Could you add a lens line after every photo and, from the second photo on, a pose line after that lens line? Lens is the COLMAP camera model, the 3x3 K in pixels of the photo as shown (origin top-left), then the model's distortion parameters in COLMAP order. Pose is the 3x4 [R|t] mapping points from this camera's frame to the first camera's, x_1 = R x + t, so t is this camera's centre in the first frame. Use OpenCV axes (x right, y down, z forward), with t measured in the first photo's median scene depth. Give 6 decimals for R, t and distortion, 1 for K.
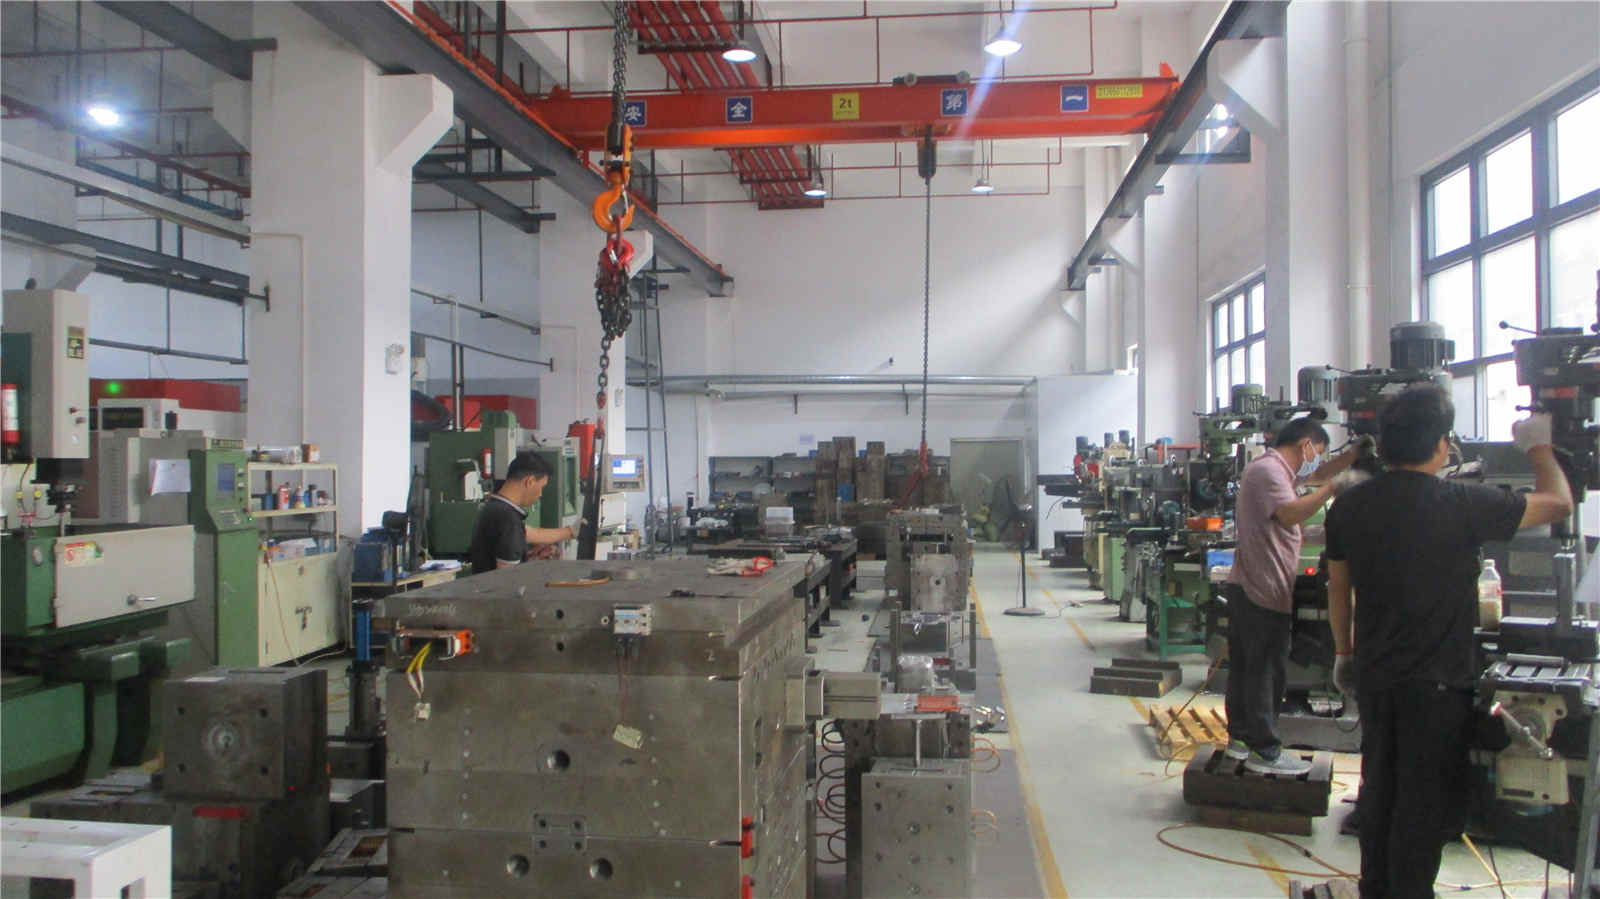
lens RADIAL K [[1337.5, 0, 800.0], [0, 1337.5, 449.5], [0, 0, 1]] dist [-0.009144, -0.001624]
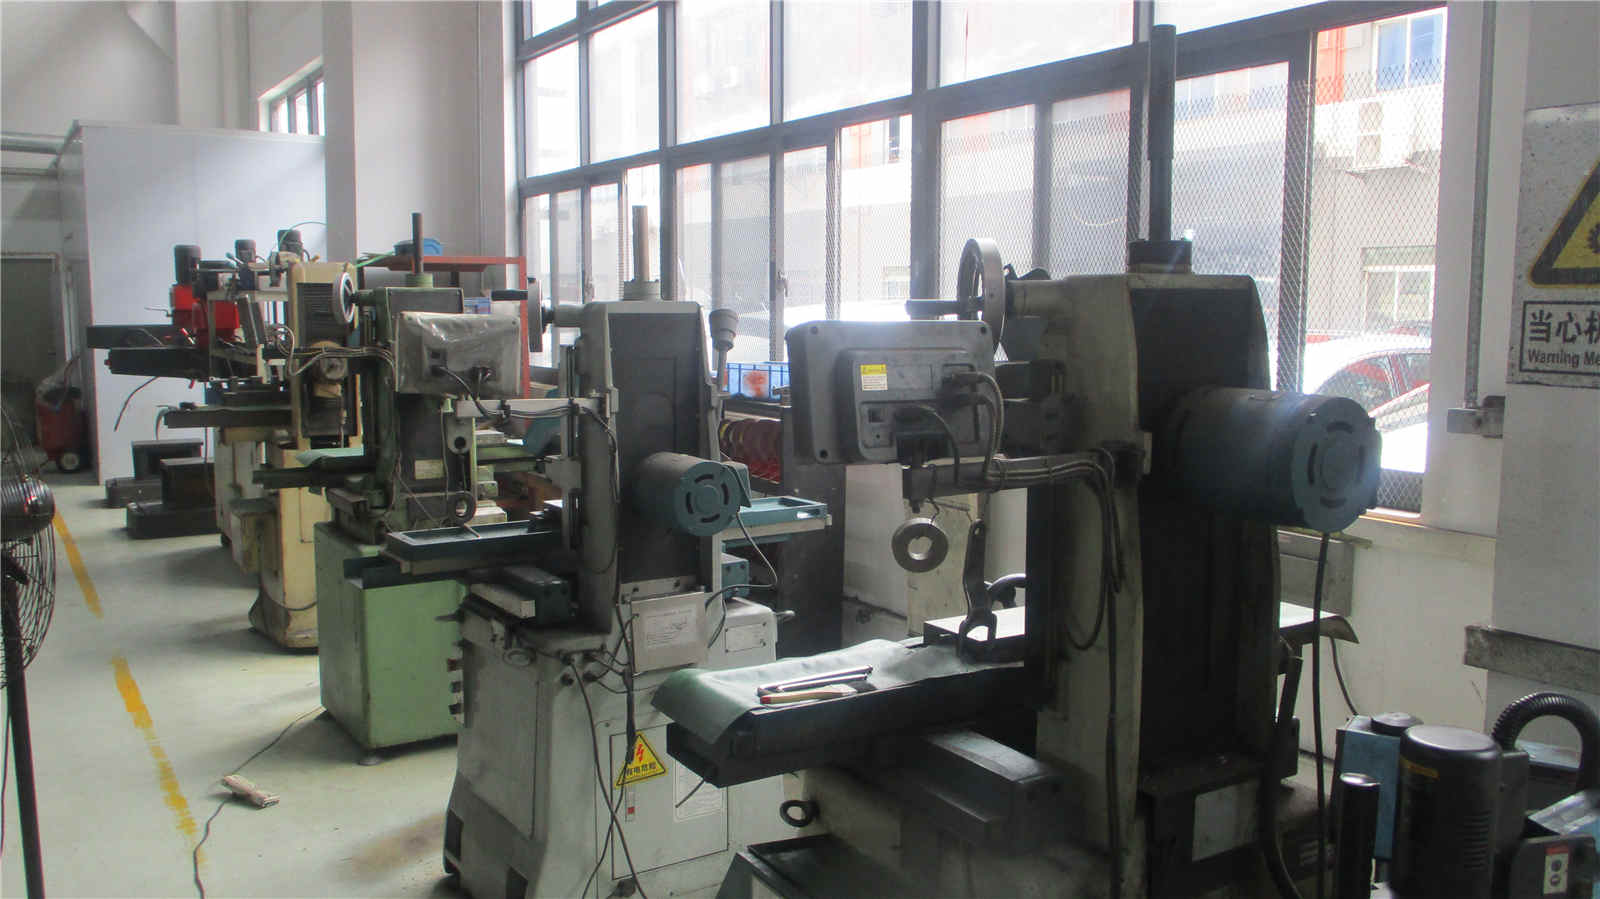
lens RADIAL K [[1337.5, 0, 800.0], [0, 1337.5, 449.5], [0, 0, 1]] dist [-0.009144, -0.001624]
pose [[0.790495, -0.058701, 0.609648, 0.141917], [-0.012884, 0.993582, 0.112376, 0.010127], [-0.612332, -0.096687, 0.784666, 0.775572]]
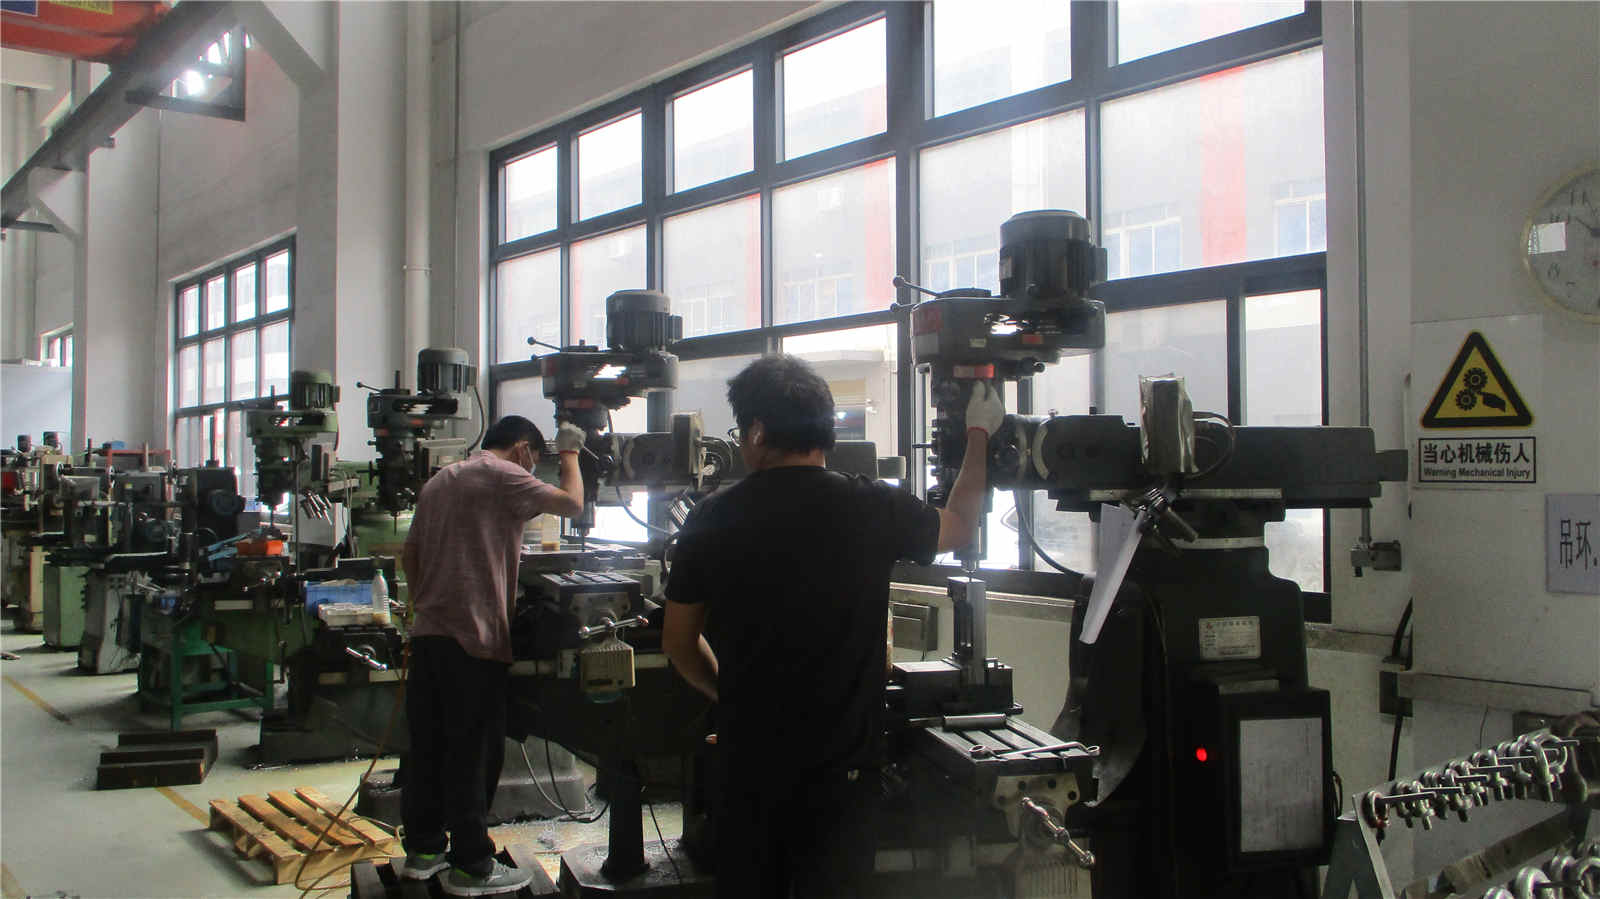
lens RADIAL K [[1337.5, 0, 800.0], [0, 1337.5, 449.5], [0, 0, 1]] dist [-0.009144, -0.001624]
pose [[0.704579, 0.015511, 0.709456, -0.017626], [-0.008880, 0.999876, -0.013041, 0.004297], [-0.709570, 0.002889, 0.704629, 0.157143]]
